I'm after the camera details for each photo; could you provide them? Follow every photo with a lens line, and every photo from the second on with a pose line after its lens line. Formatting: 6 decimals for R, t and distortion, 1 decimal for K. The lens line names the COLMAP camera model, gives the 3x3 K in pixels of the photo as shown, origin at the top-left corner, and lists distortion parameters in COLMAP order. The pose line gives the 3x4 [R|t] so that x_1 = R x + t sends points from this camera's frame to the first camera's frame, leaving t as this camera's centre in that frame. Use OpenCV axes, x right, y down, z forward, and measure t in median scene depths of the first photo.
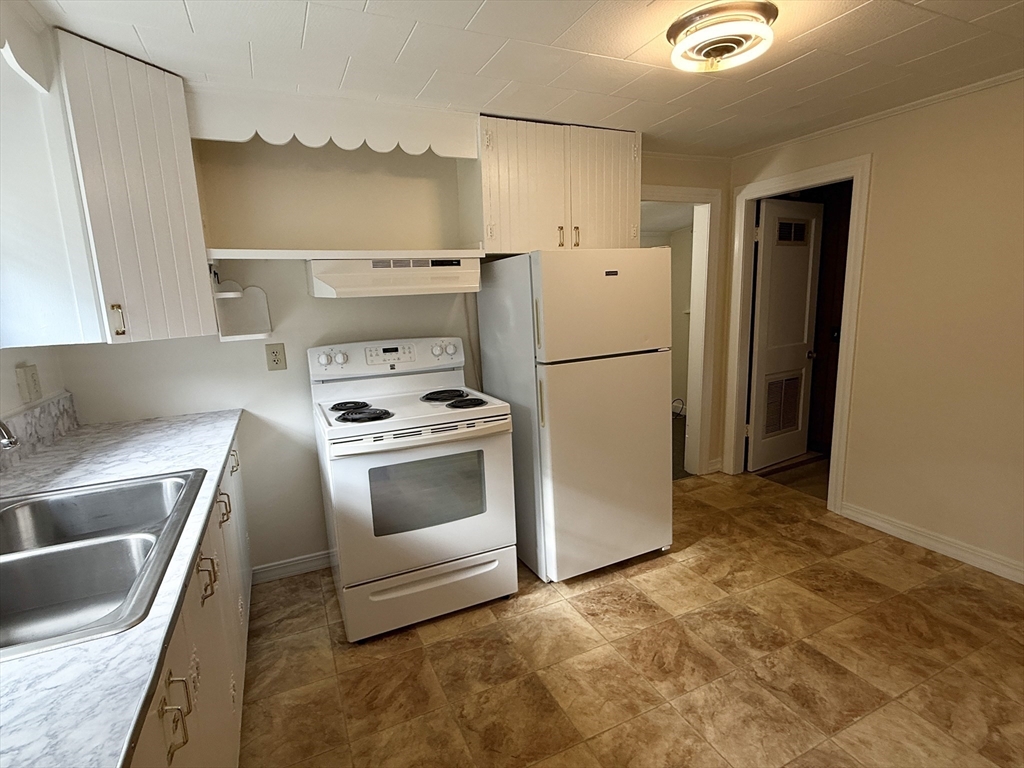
lens RADIAL K [[505.4, 0, 517.0], [0, 505.4, 384.3], [0, 0, 1]] dist [-0.006747, -0.000278]
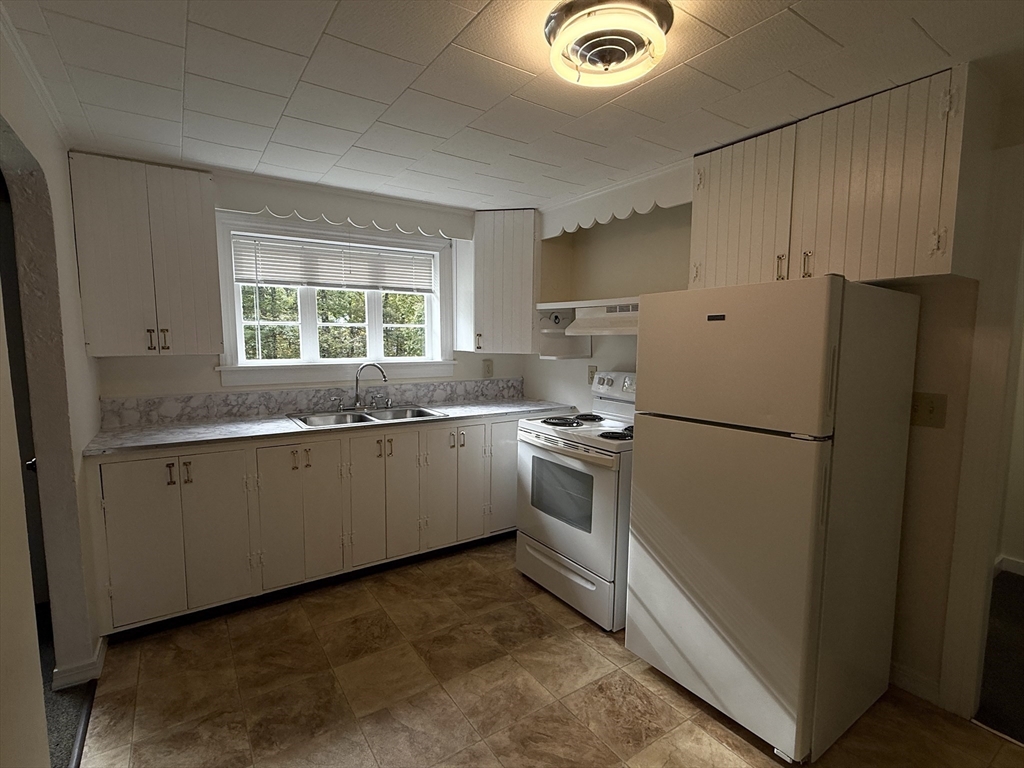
lens RADIAL K [[505.4, 0, 518.9], [0, 505.4, 386.0], [0, 0, 1]] dist [-0.006747, -0.000278]
pose [[0.155174, 0.136028, -0.978477, 1.024727], [-0.187362, 0.976550, 0.106046, -0.159528], [0.969957, 0.166874, 0.177022, 0.654151]]
